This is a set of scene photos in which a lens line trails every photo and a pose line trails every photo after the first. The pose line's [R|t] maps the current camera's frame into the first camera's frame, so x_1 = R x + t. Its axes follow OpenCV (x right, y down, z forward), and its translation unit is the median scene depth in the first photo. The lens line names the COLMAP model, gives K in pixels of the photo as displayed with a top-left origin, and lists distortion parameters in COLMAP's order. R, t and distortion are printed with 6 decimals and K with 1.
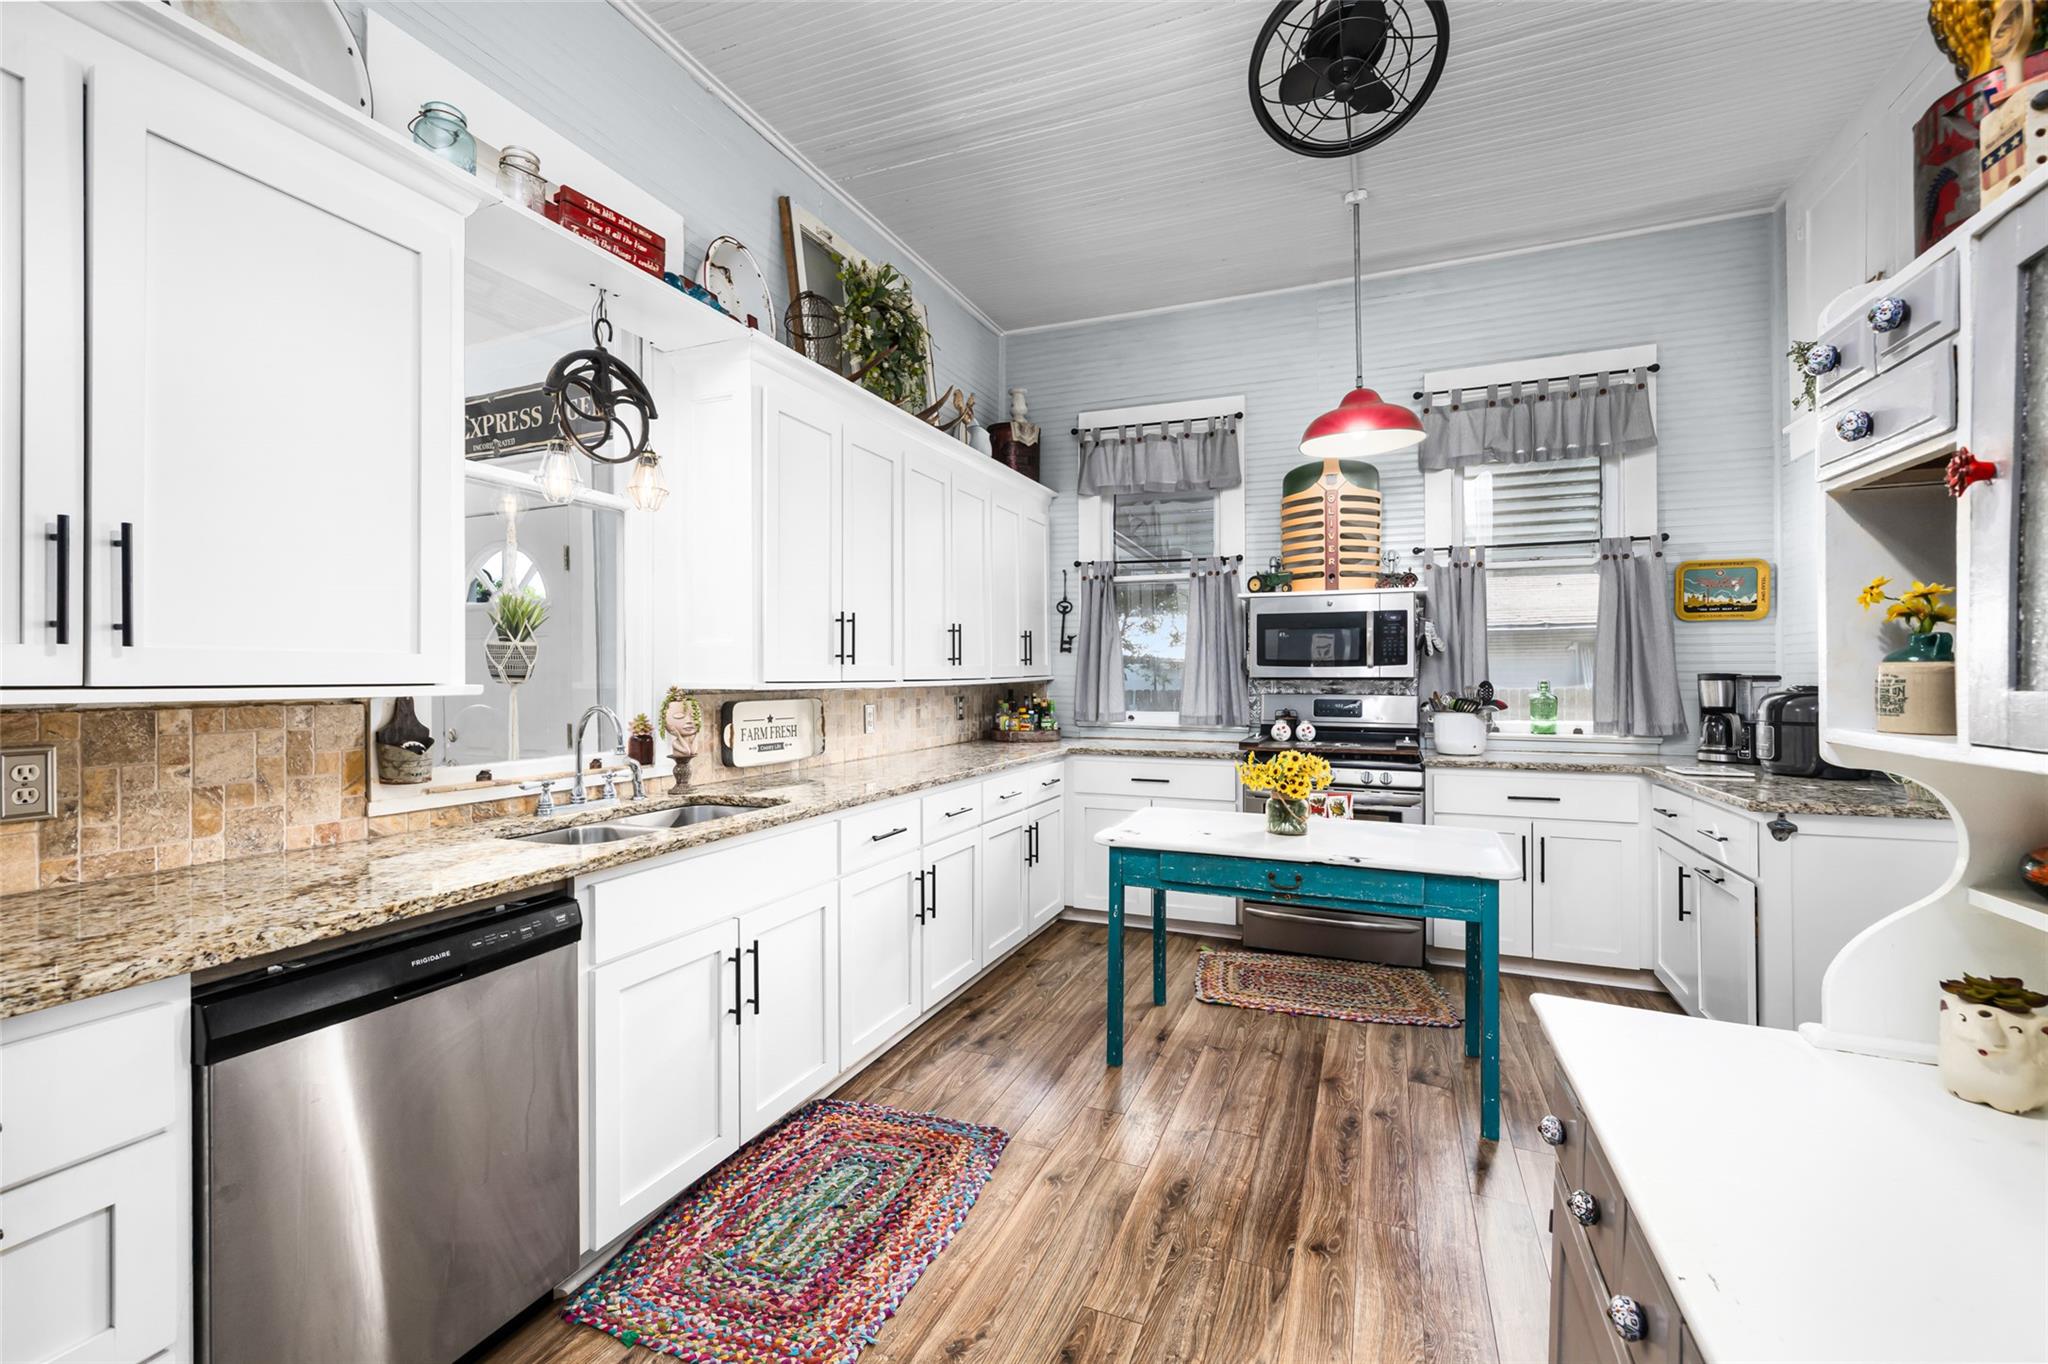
lens RADIAL K [[878.3, 0, 1014.5], [0, 878.3, 678.9], [0, 0, 1]] dist [0.000610, 0.000027]
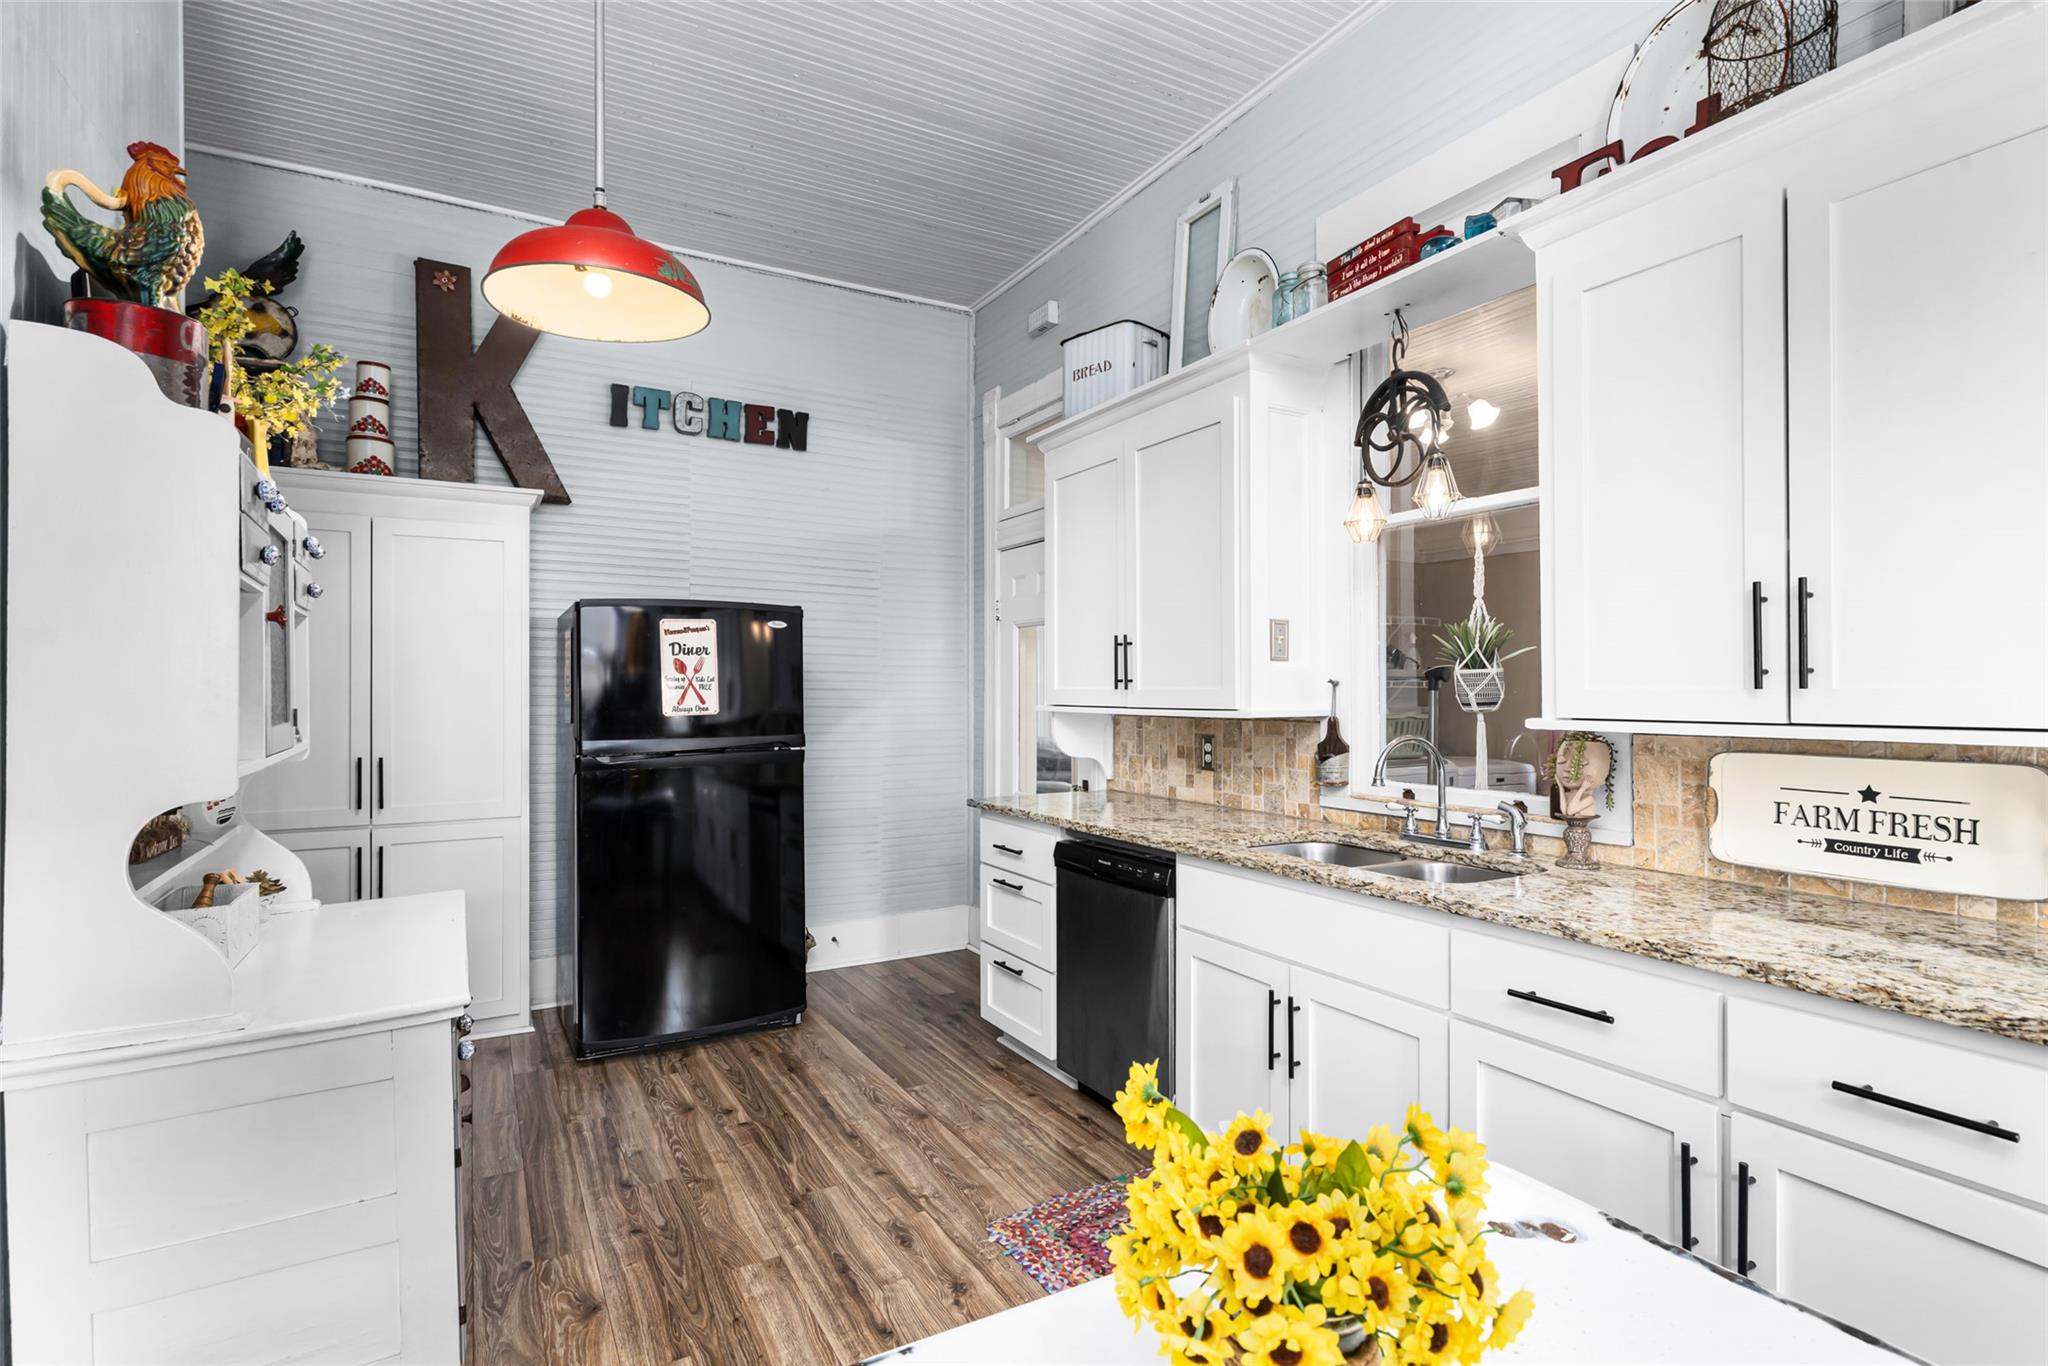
lens RADIAL K [[996.7, 0, 1019.9], [0, 996.7, 688.2], [0, 0, 1]] dist [-0.000509, -0.000014]
pose [[-0.620458, 0.005109, -0.784223, 0.685159], [0.005403, 0.999983, 0.002240, -0.028392], [0.784221, -0.002847, -0.620475, 1.405124]]
